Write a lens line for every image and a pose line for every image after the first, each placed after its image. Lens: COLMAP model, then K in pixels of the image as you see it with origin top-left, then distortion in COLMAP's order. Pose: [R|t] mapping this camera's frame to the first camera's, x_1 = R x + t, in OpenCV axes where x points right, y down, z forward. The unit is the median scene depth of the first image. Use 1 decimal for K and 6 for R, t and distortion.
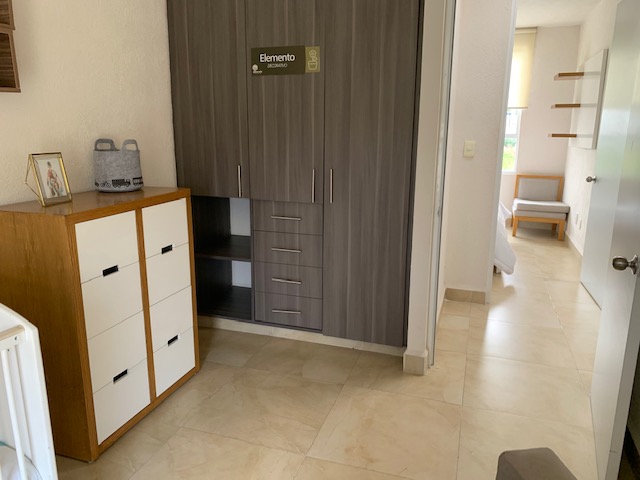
lens RADIAL K [[495.8, 0, 317.5], [0, 495.8, 237.9], [0, 0, 1]] dist [0.051074, -0.058377]
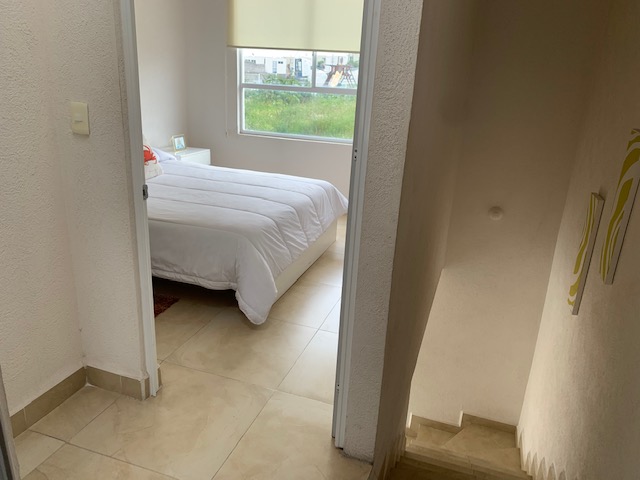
lens RADIAL K [[495.8, 0, 325.2], [0, 495.8, 242.1], [0, 0, 1]] dist [0.051074, -0.058377]
pose [[0.999202, 0.037704, 0.013154, 0.311054], [-0.038875, 0.993755, 0.104591, -0.065553], [-0.009129, -0.105019, 0.994428, 0.268077]]
